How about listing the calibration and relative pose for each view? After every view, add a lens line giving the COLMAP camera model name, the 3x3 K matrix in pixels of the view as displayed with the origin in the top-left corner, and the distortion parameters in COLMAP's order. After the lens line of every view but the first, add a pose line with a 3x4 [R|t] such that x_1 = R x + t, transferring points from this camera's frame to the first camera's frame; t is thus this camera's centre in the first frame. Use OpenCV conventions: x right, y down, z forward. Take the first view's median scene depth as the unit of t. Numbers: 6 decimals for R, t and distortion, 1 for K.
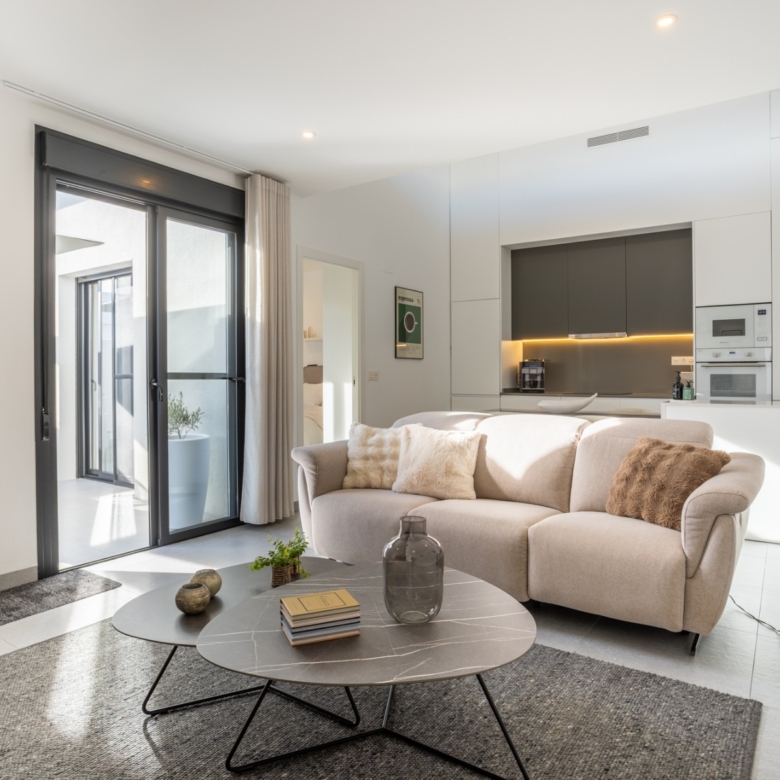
lens RADIAL K [[583.8, 0, 389.8], [0, 583.8, 388.1], [0, 0, 1]] dist [-0.043850, 0.016718]
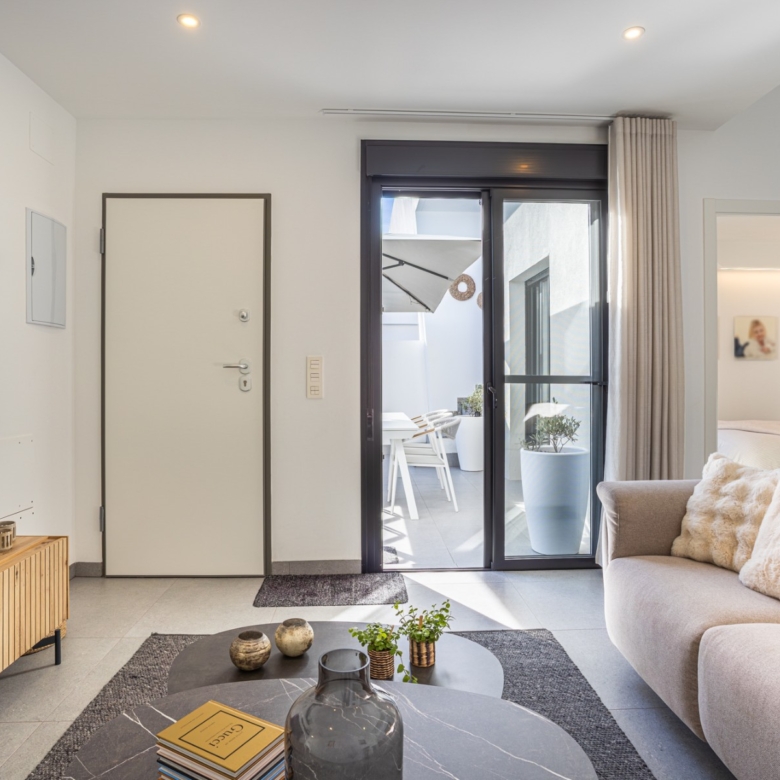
lens RADIAL K [[583.8, 0, 391.2], [0, 583.8, 383.4], [0, 0, 1]] dist [-0.043850, 0.016718]
pose [[0.604960, 0.011045, -0.796179, 0.227488], [-0.021682, 0.999762, -0.002606, -0.009129], [0.795960, 0.018839, 0.605055, 0.345869]]
